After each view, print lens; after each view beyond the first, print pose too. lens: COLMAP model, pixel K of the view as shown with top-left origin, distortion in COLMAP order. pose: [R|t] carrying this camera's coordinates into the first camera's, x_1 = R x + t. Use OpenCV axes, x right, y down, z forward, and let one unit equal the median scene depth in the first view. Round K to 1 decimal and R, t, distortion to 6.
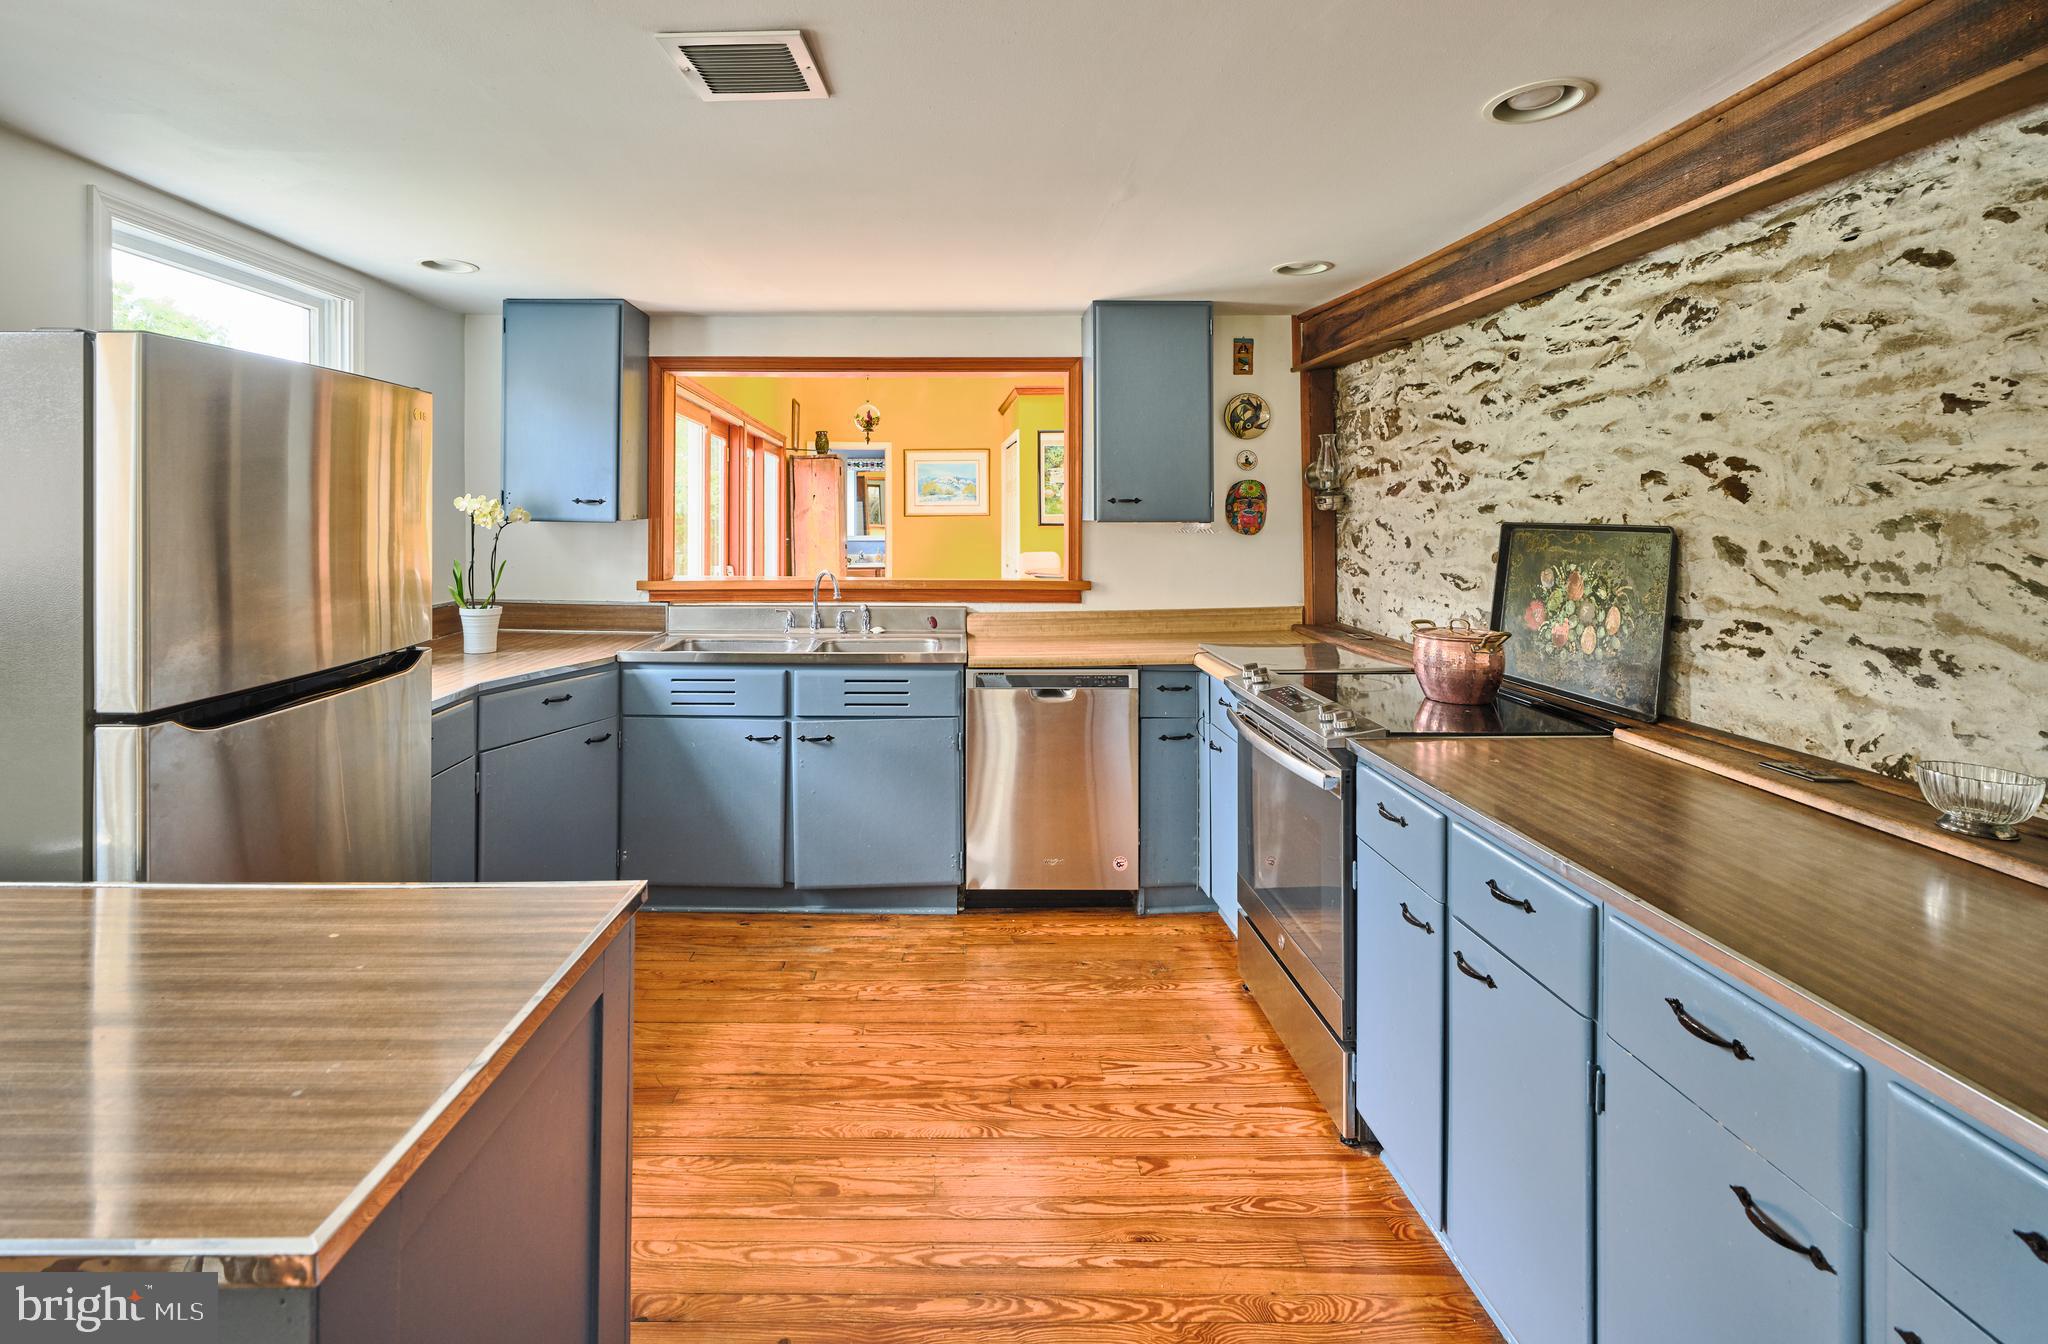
lens RADIAL K [[957.2, 0, 958.2], [0, 957.2, 511.8], [0, 0, 1]] dist [0.001355, 0.000182]
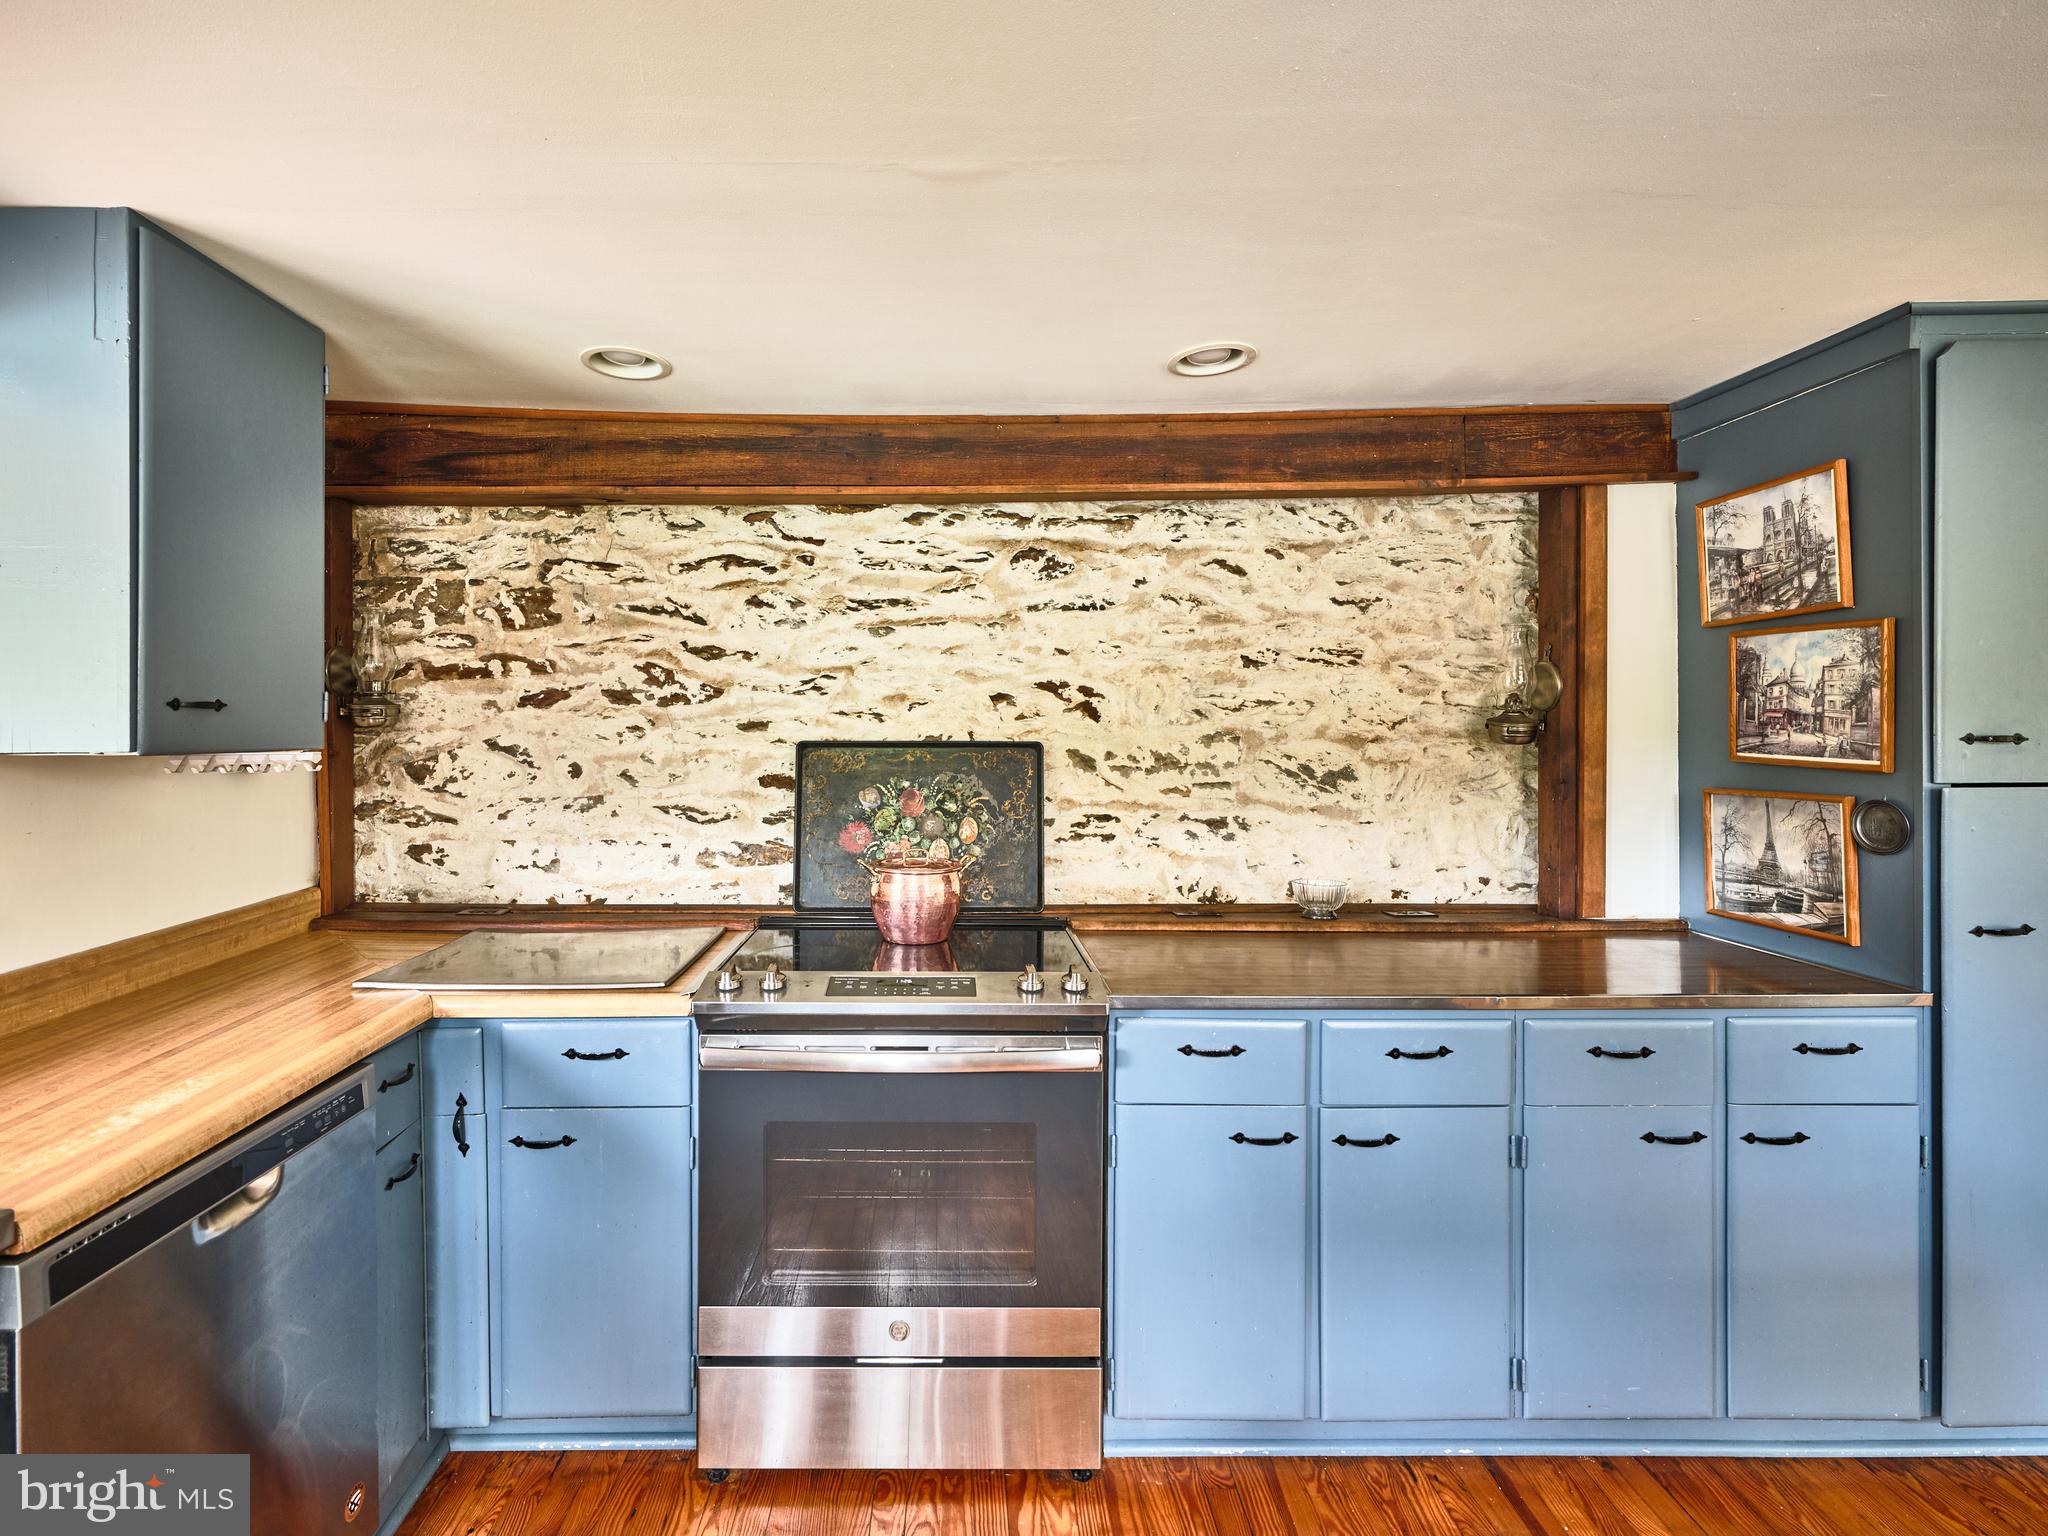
lens RADIAL K [[936.7, 0, 933.4], [0, 936.7, 731.8], [0, 0, 1]] dist [-0.000545, -0.000017]
pose [[0.019378, -0.001872, 0.999810, -0.350069], [0.000778, 0.999998, 0.001857, 0.000733], [-0.999812, 0.000742, 0.019379, 0.954948]]
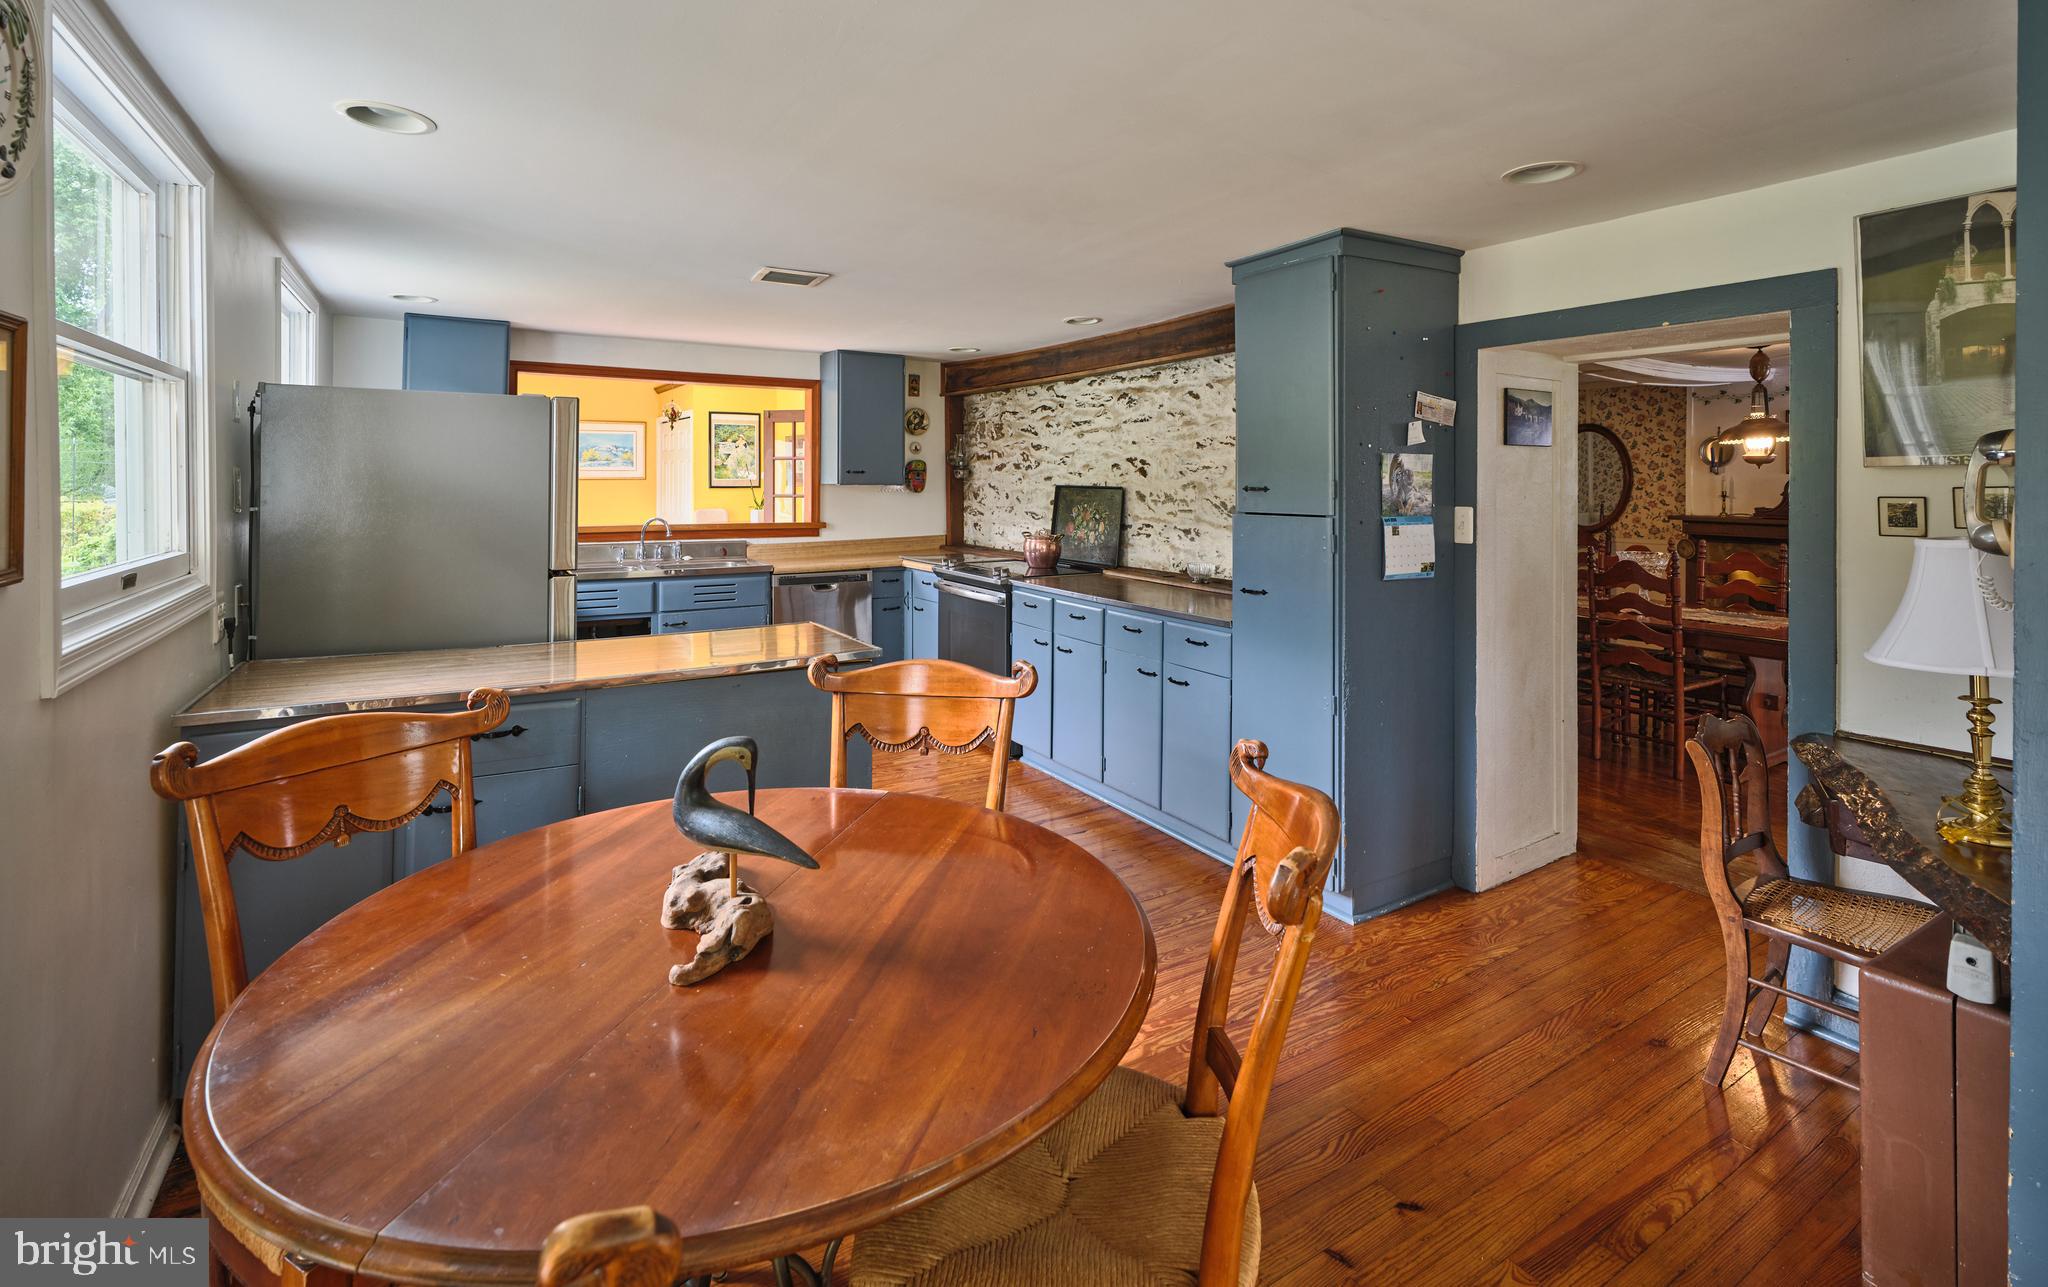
lens RADIAL K [[919.5, 0, 1032.7], [0, 919.5, 479.2], [0, 0, 1]] dist [-0.004257, -0.000545]
pose [[0.851017, 0.004901, 0.525115, -0.581402], [-0.006928, 0.999974, 0.001895, -0.006142], [-0.525092, -0.005250, 0.851029, -0.747139]]
